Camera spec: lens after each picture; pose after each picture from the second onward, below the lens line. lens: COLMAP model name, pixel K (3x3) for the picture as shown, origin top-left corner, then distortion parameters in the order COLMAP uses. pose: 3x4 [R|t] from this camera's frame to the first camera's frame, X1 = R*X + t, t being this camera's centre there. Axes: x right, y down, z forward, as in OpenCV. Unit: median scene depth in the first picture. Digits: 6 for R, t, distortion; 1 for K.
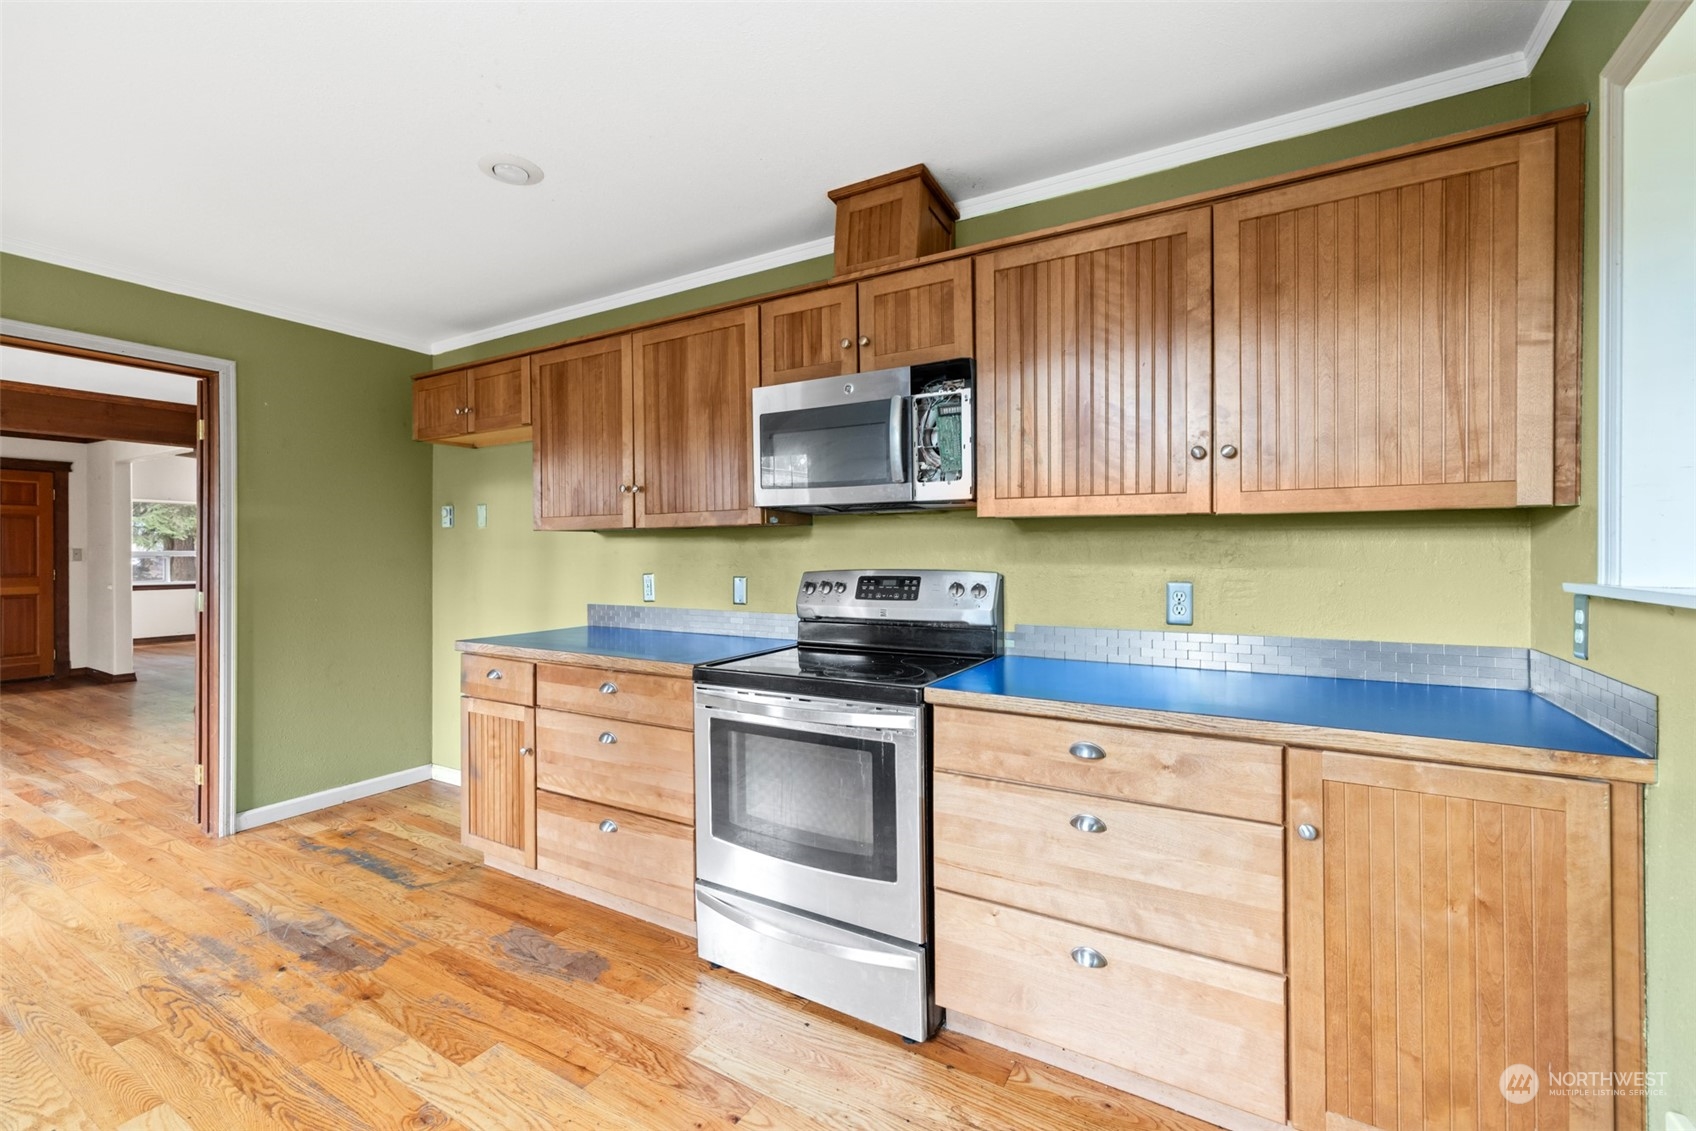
lens RADIAL K [[729.3, 0, 836.1], [0, 729.3, 549.6], [0, 0, 1]] dist [0.001617, -0.000556]
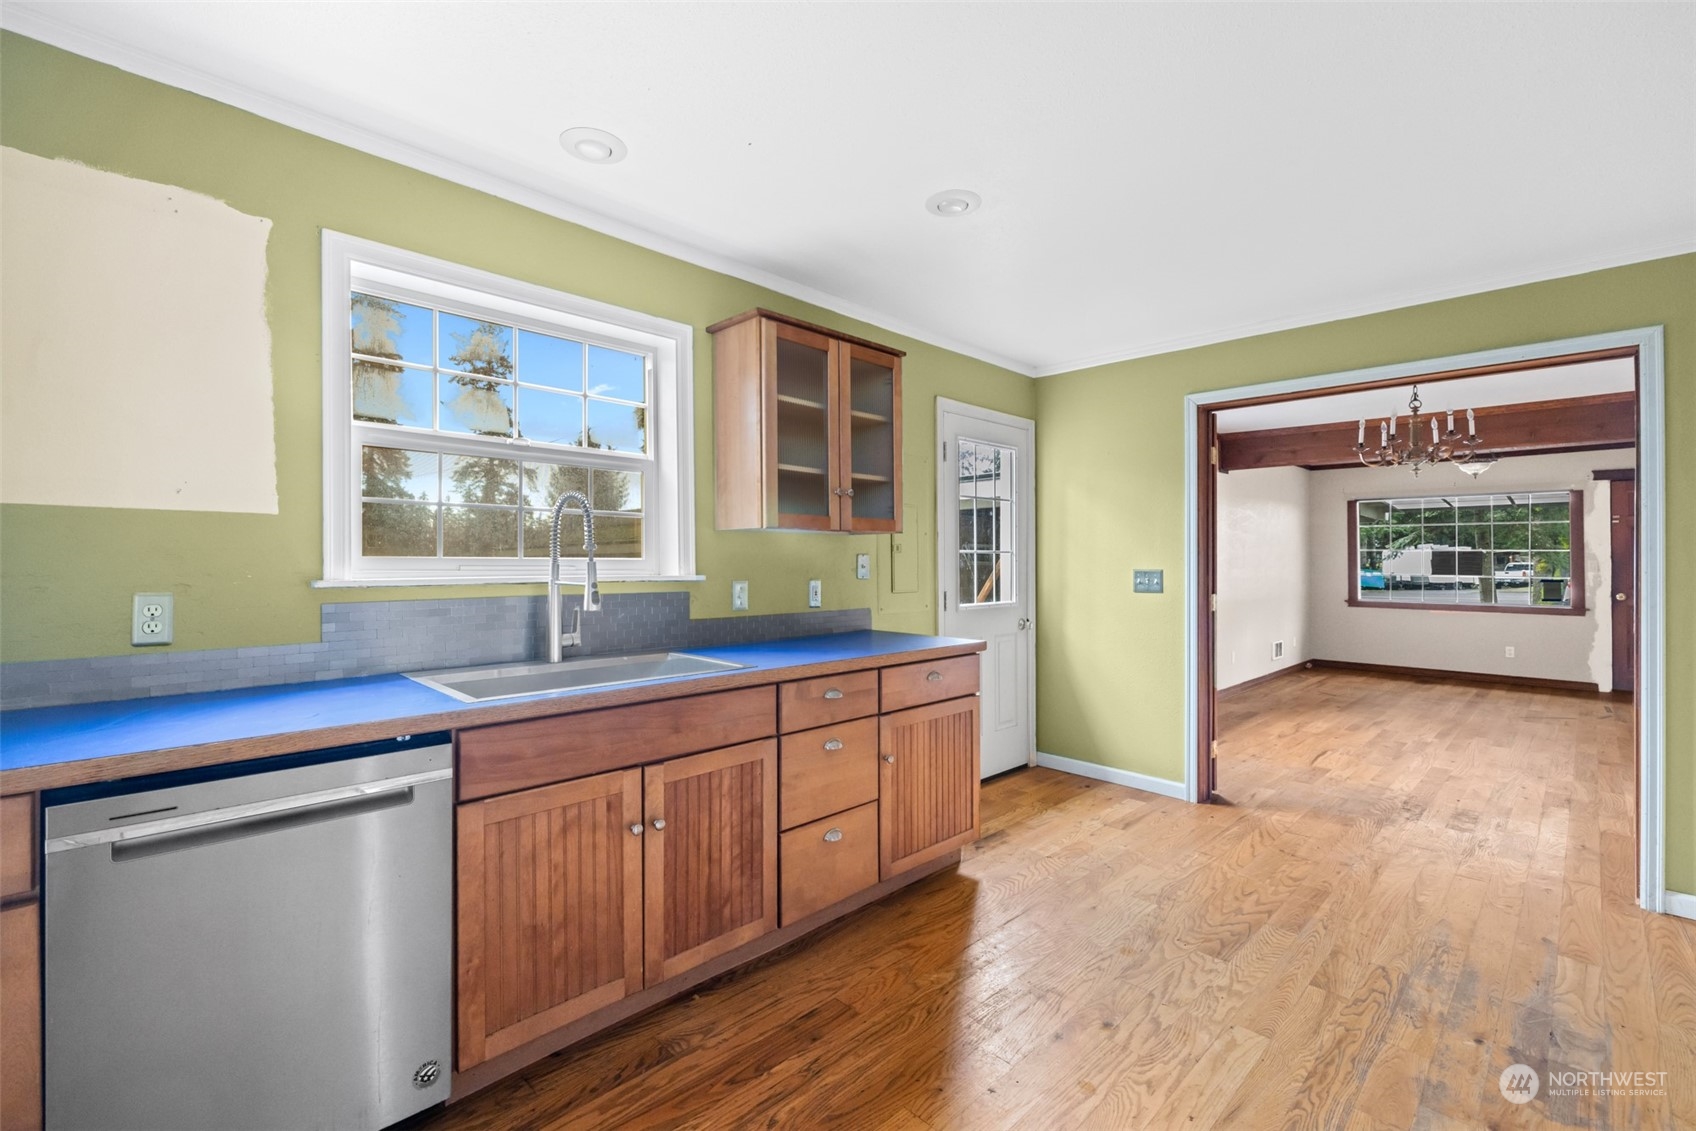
lens RADIAL K [[729.3, 0, 831.8], [0, 729.3, 555.7], [0, 0, 1]] dist [0.001617, -0.000556]
pose [[-0.257400, -0.002256, -0.966302, 0.267855], [-0.005089, 0.999987, -0.000979, -0.000022], [0.966291, 0.004666, -0.257408, 0.449737]]
